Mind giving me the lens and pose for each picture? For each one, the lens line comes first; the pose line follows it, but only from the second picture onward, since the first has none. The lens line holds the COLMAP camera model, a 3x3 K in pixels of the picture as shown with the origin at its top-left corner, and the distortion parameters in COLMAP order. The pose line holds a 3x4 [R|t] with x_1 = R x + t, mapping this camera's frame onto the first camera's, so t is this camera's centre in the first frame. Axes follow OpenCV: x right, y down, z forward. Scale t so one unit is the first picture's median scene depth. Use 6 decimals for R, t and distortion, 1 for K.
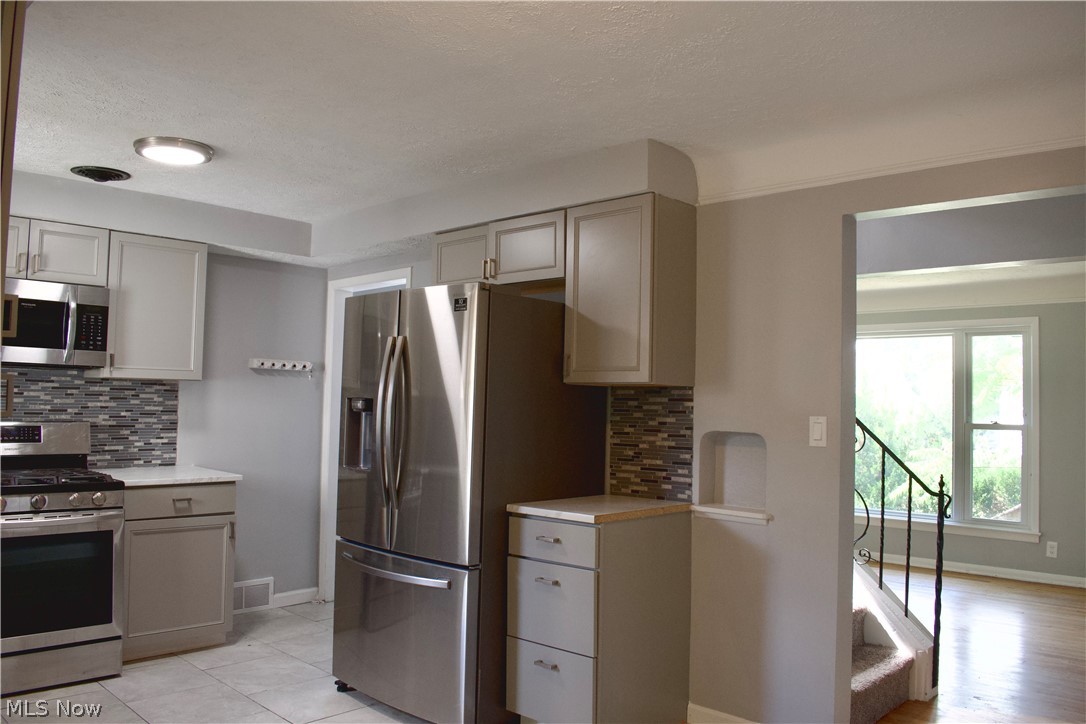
lens RADIAL K [[870.2, 0, 542.7], [0, 870.2, 354.5], [0, 0, 1]] dist [-0.093524, 0.010385]
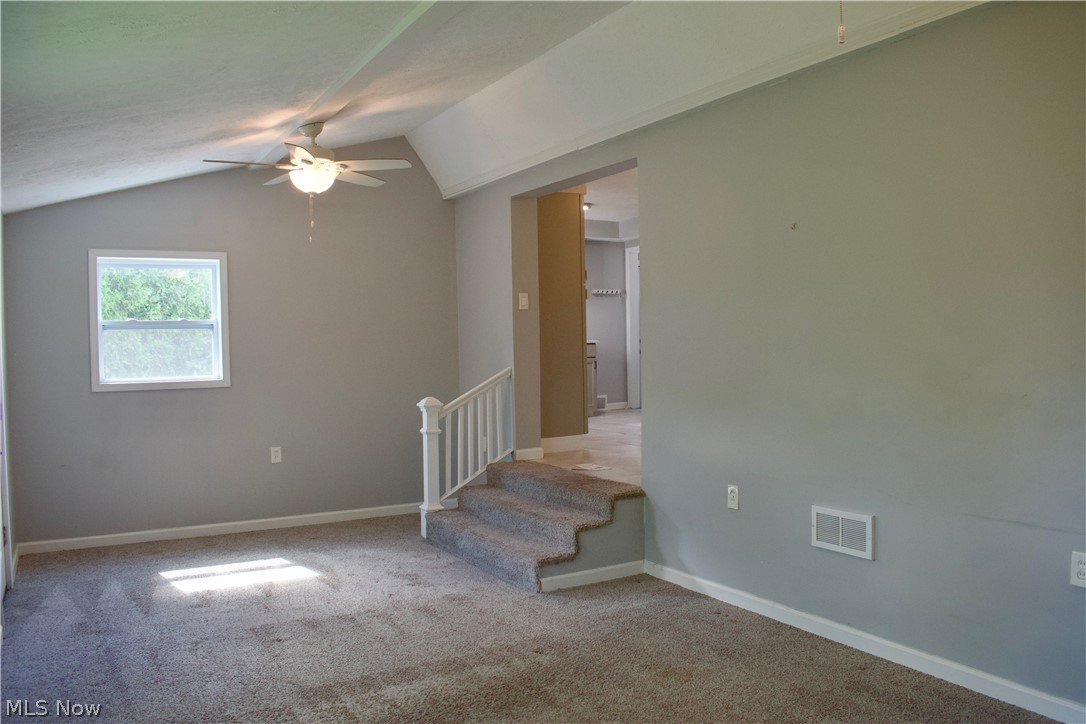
lens RADIAL K [[870.2, 0, 544.7], [0, 870.2, 363.0], [0, 0, 1]] dist [-0.093524, 0.010385]
pose [[0.963520, -0.030080, -0.265942, 0.075521], [0.053163, 0.995374, 0.080026, 0.005984], [0.262304, -0.091245, 0.960662, -0.785544]]
